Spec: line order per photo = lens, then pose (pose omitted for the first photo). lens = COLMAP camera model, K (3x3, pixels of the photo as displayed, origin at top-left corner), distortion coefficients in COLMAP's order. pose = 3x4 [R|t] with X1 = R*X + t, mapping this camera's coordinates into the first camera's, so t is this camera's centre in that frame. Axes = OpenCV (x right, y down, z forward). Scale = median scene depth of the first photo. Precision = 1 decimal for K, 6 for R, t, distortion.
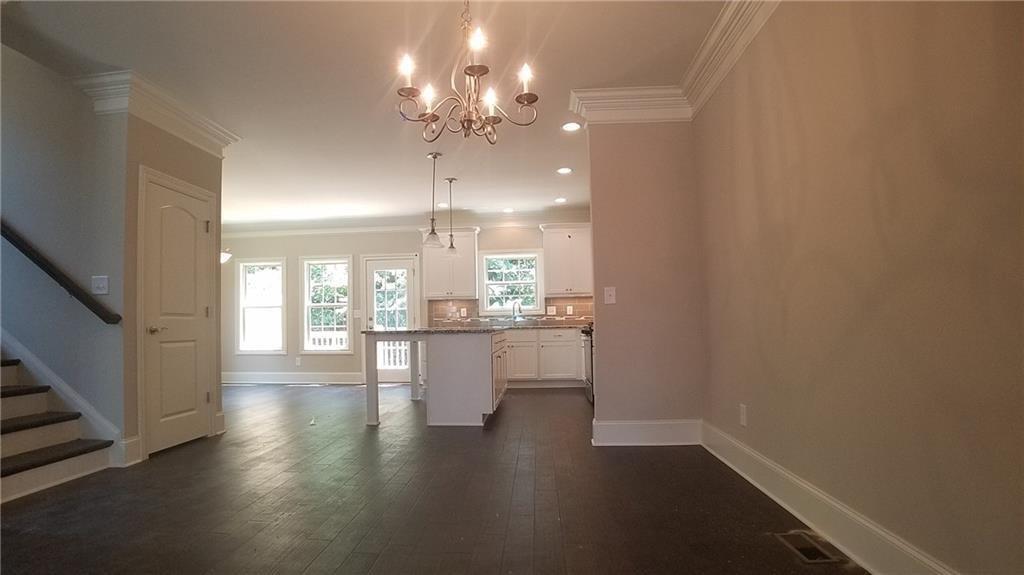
lens RADIAL K [[525.7, 0, 505.8], [0, 525.7, 296.0], [0, 0, 1]] dist [-0.070207, 0.011956]
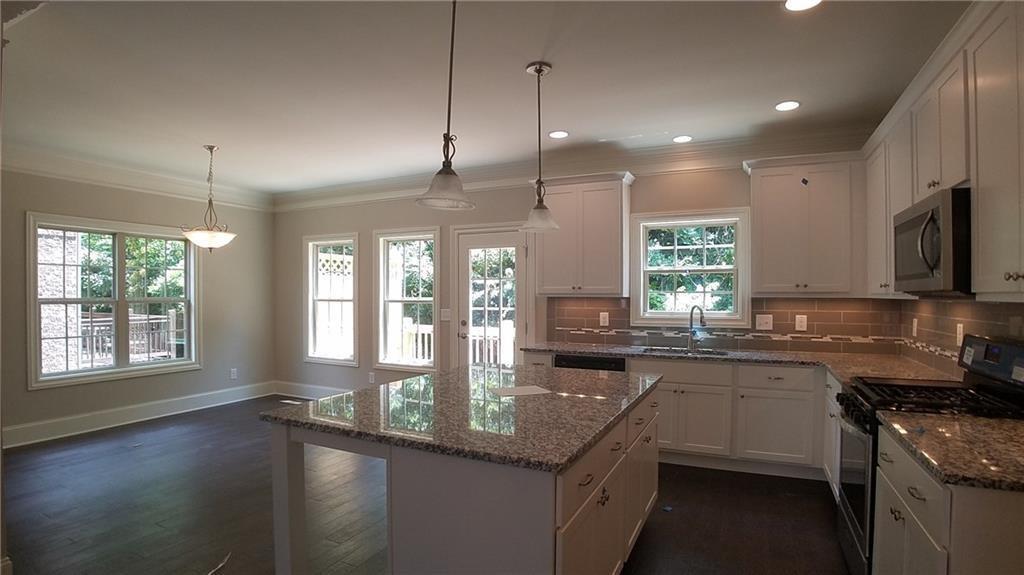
lens RADIAL K [[525.7, 0, 510.8], [0, 525.7, 294.0], [0, 0, 1]] dist [-0.070207, 0.011956]
pose [[0.932263, 0.020477, -0.361201, 0.035630], [0.000600, 0.998308, 0.058145, -0.031892], [0.361781, -0.054423, 0.930673, 0.413240]]
